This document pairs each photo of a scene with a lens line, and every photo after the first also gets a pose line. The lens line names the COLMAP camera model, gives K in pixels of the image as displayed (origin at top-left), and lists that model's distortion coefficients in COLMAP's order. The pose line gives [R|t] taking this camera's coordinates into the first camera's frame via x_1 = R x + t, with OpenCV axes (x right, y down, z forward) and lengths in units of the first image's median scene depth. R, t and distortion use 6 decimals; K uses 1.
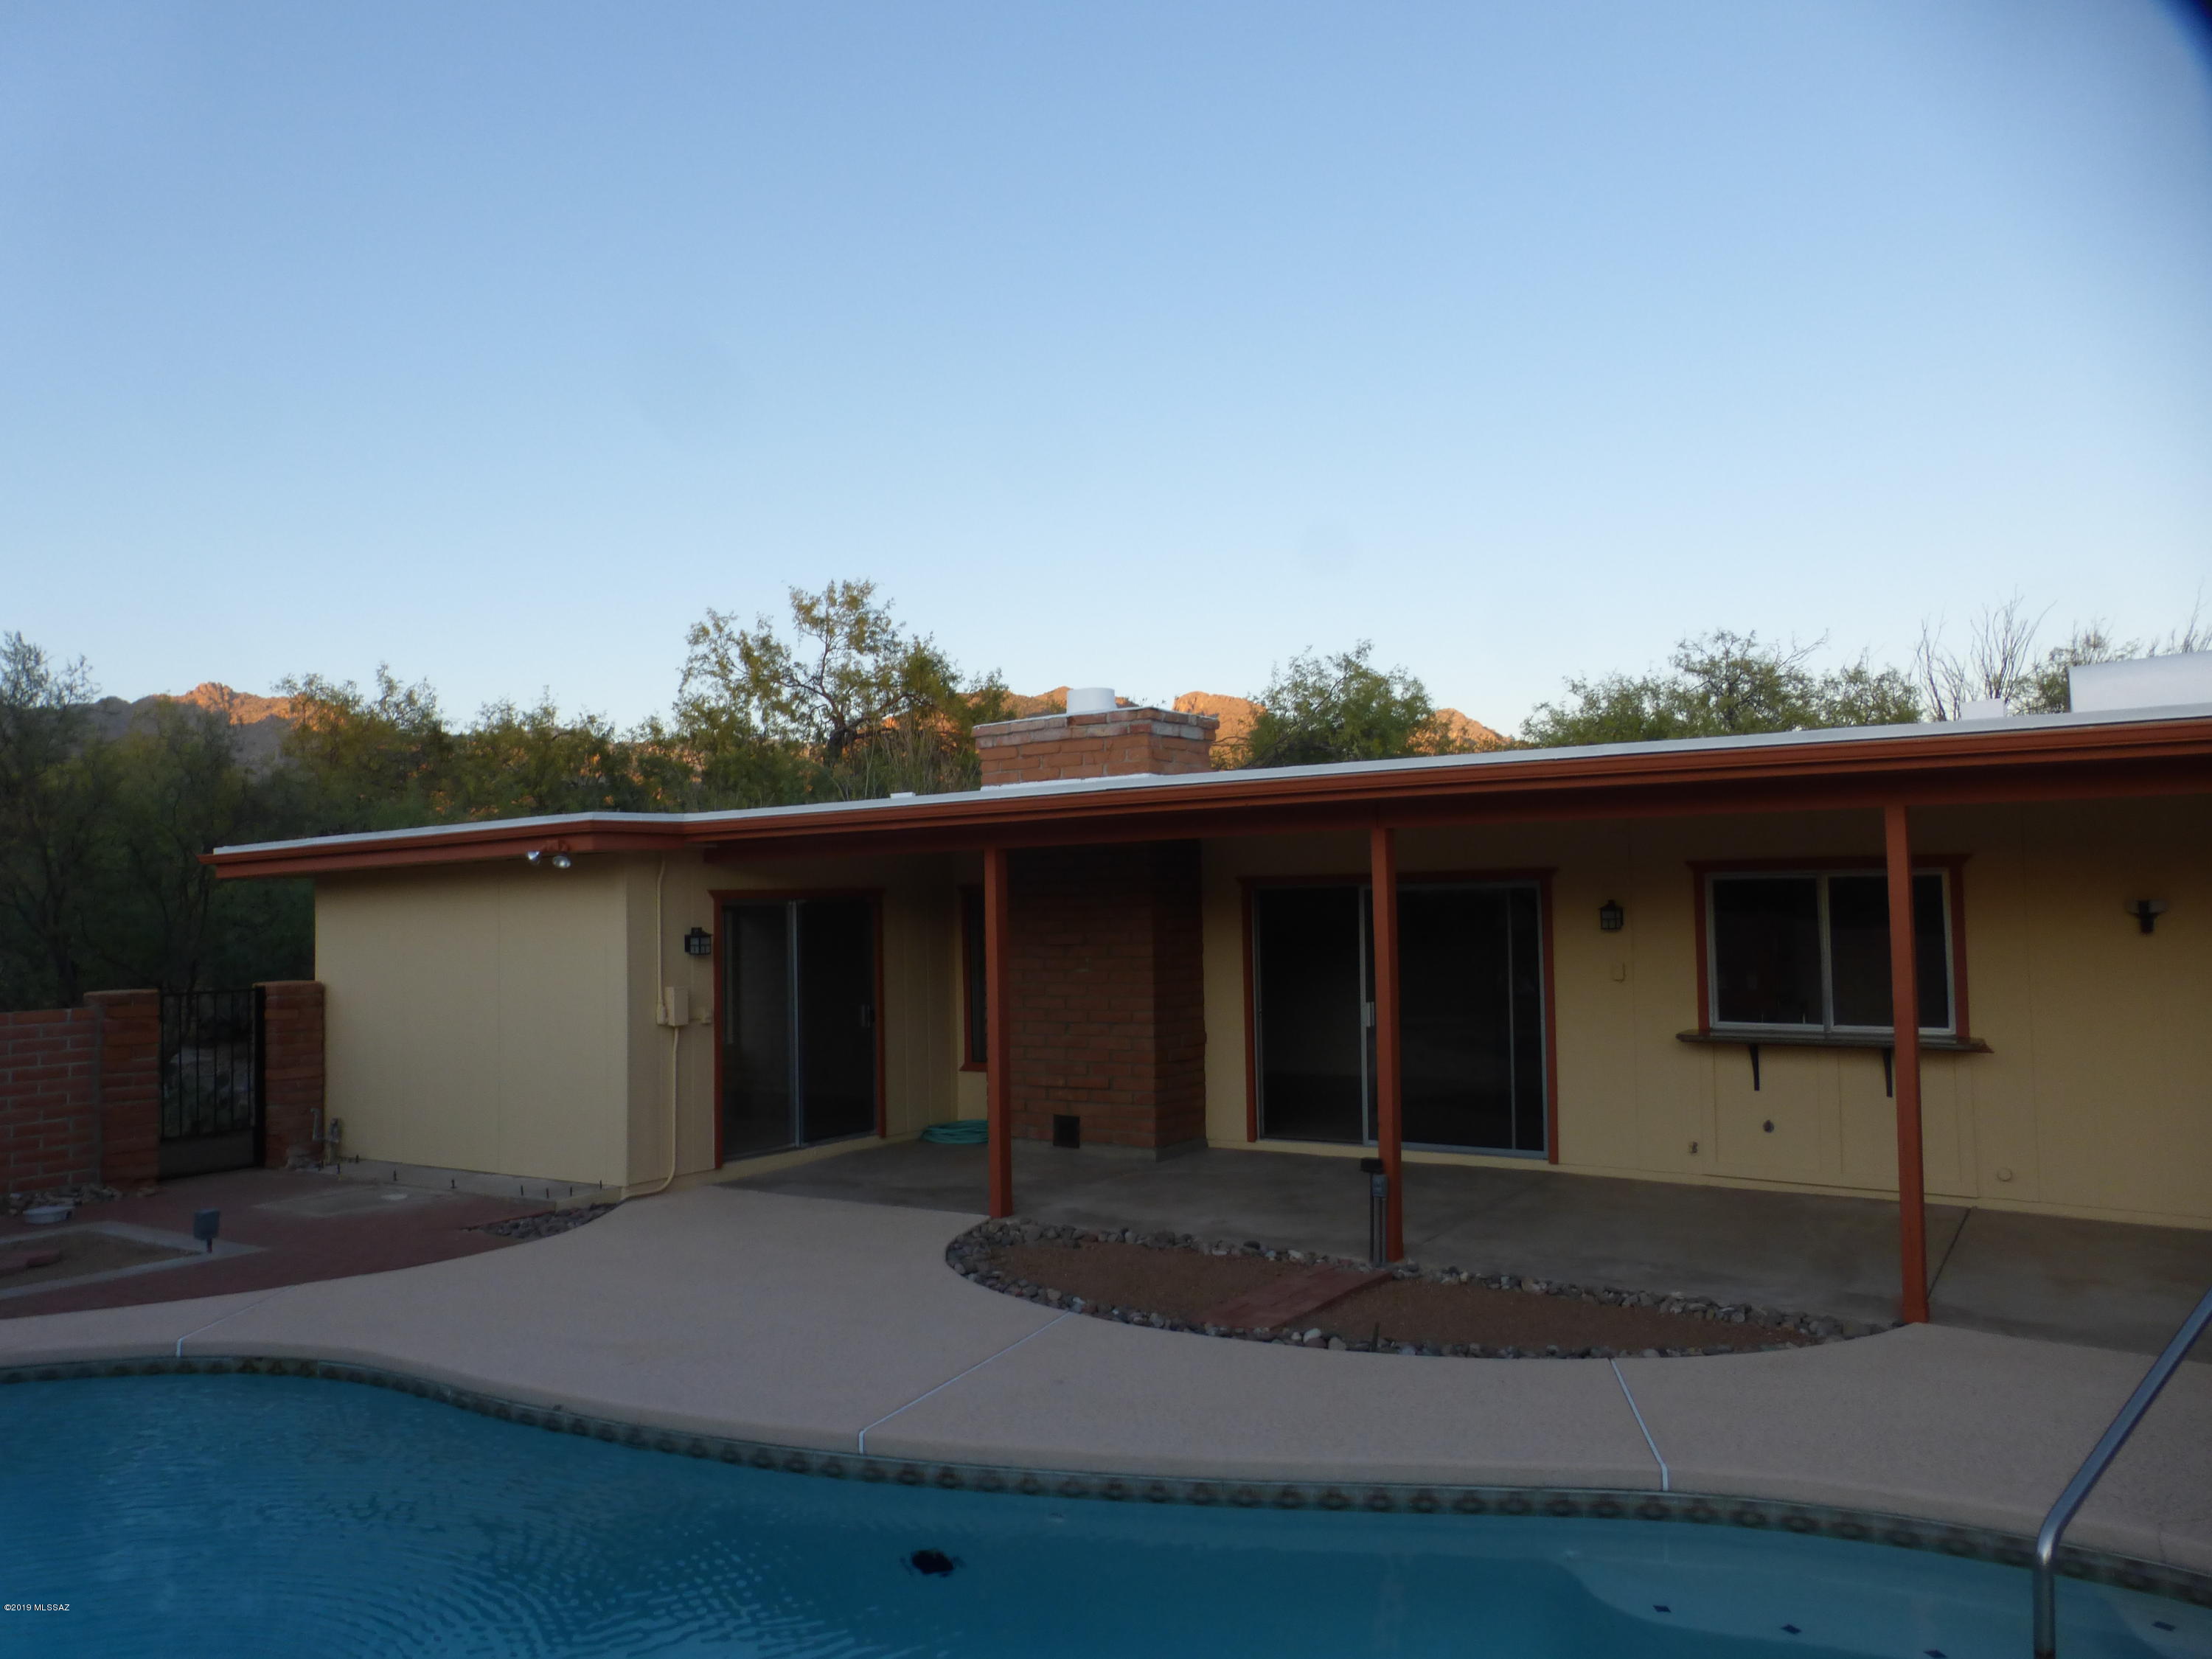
lens RADIAL K [[1615.7, 0, 1106.2], [0, 1615.7, 827.4], [0, 0, 1]] dist [-0.003556, 0.007914]
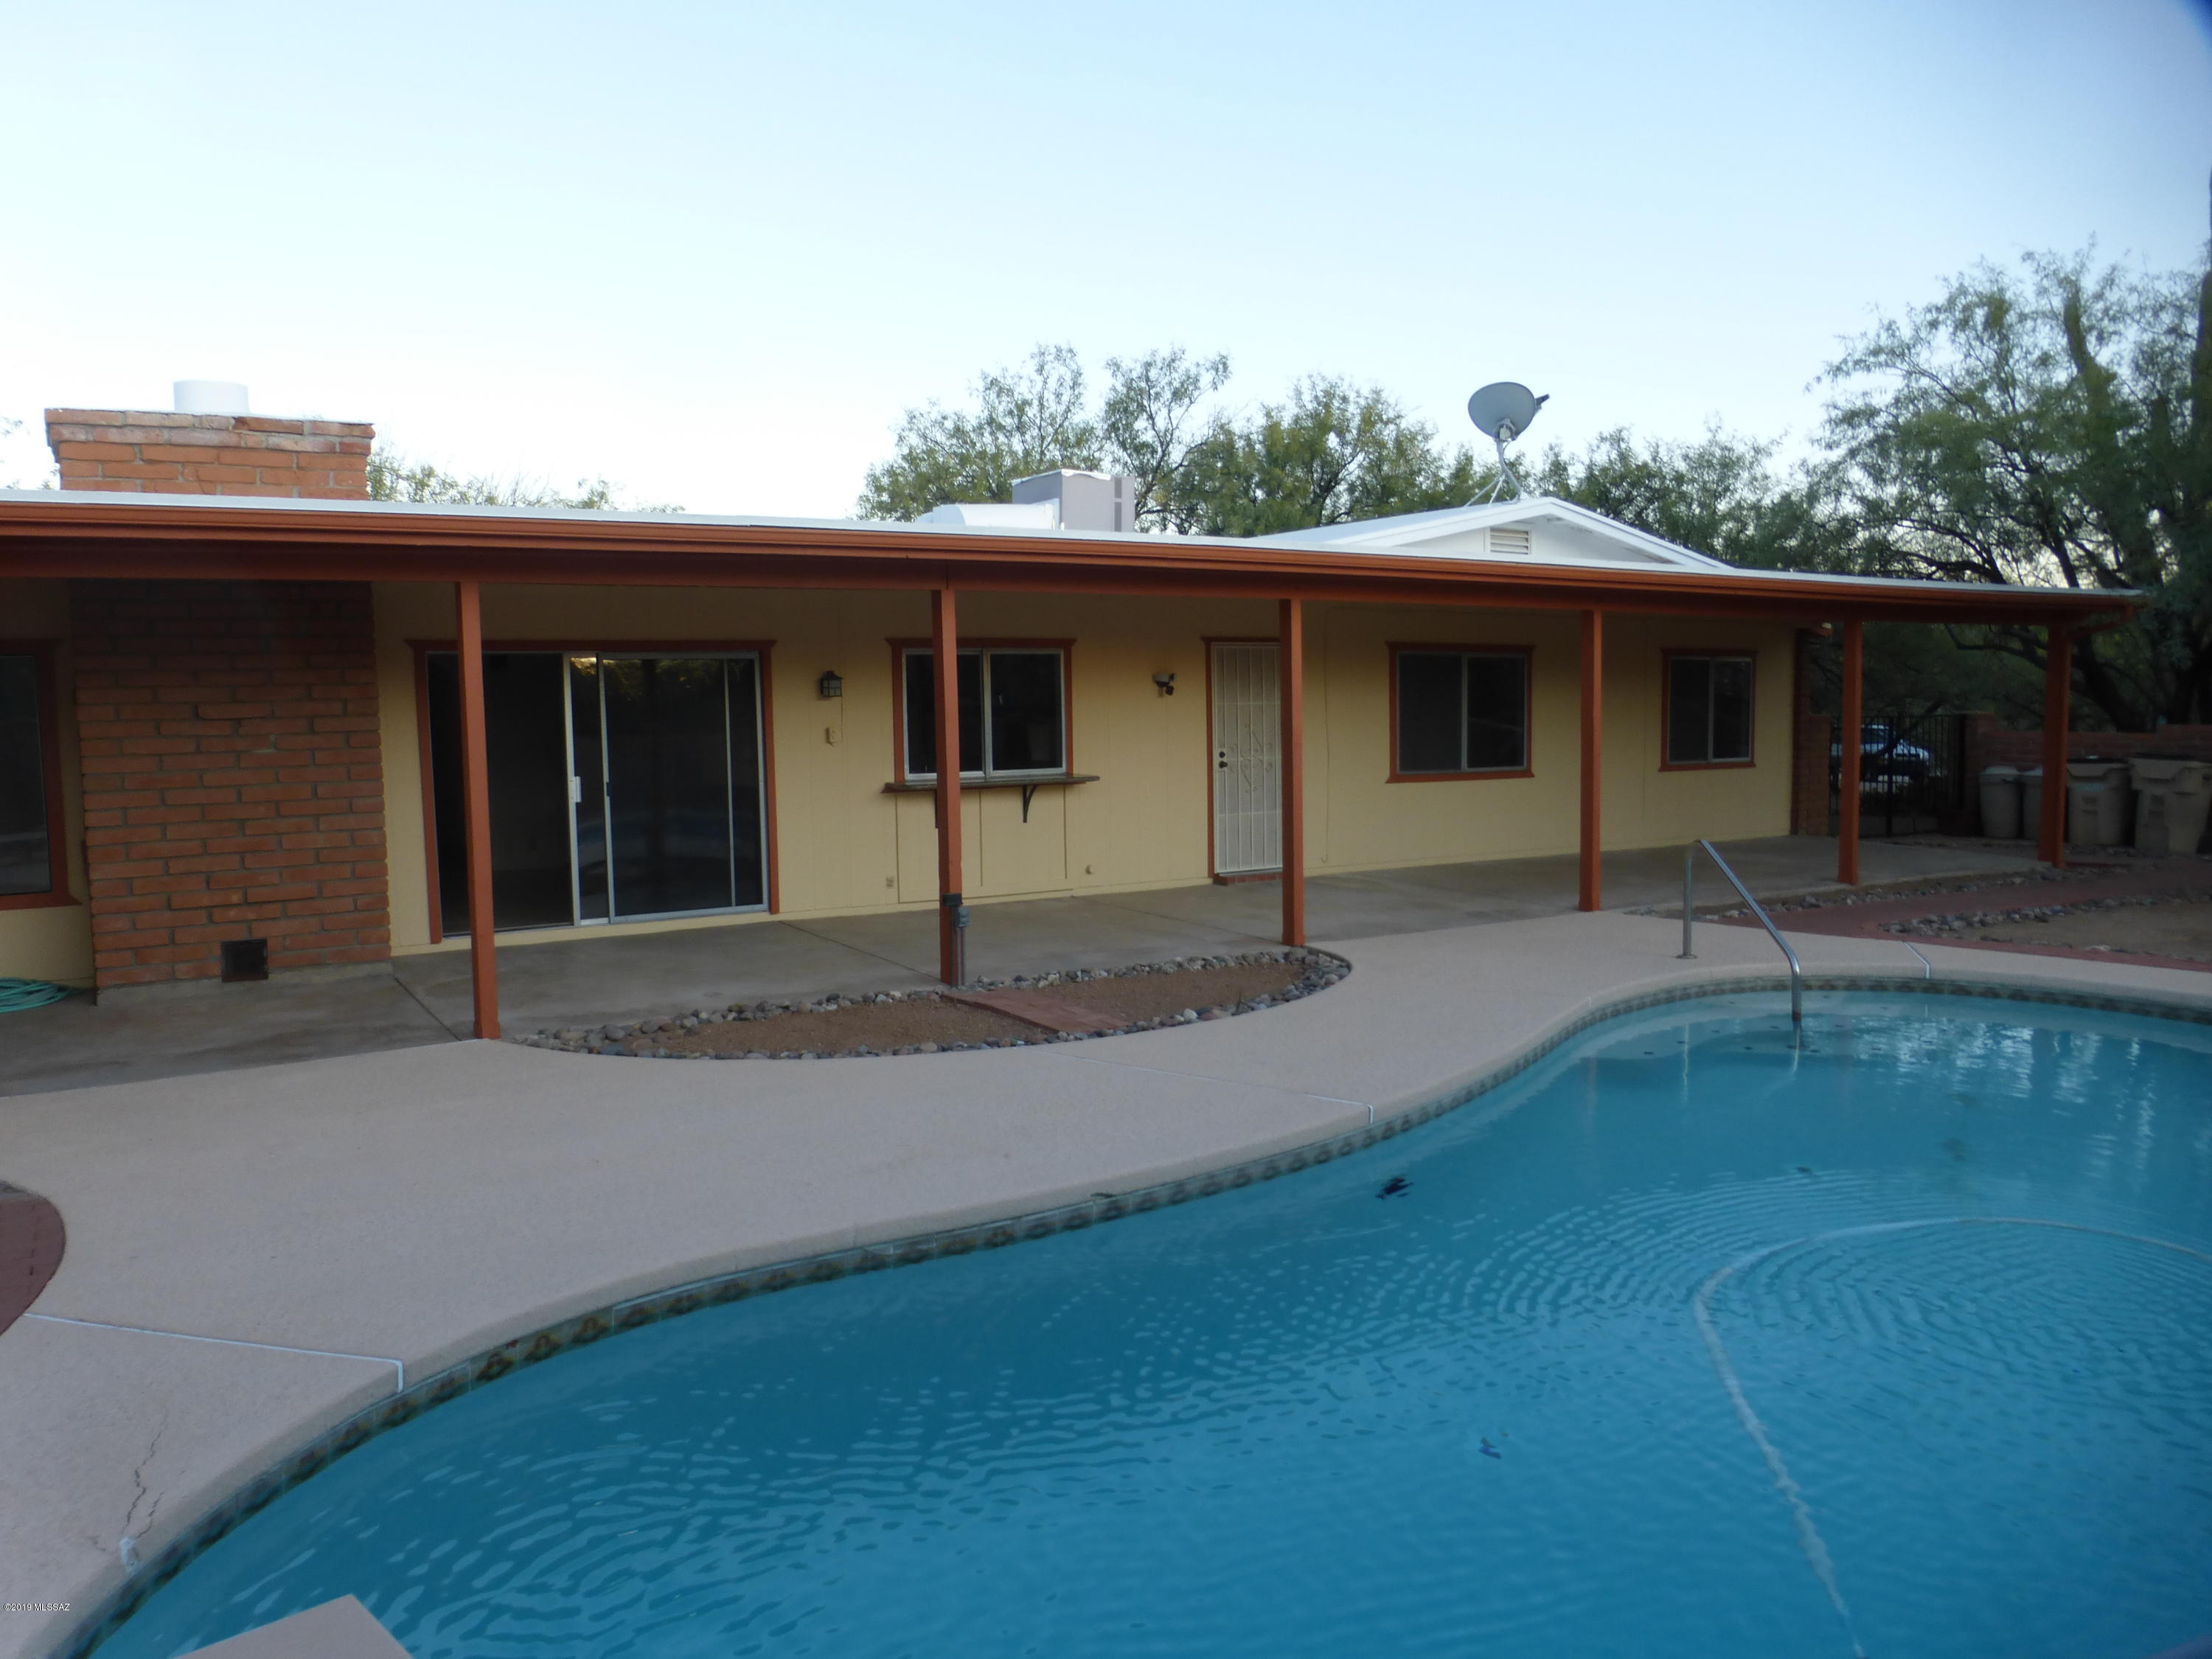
lens RADIAL K [[1615.7, 0, 1147.5], [0, 1615.7, 862.3], [0, 0, 1]] dist [-0.003556, 0.007914]
pose [[0.433706, -0.092517, 0.896292, -0.587108], [-0.044611, 0.991290, 0.123909, 0.027513], [-0.899950, -0.093724, 0.425801, 0.308668]]
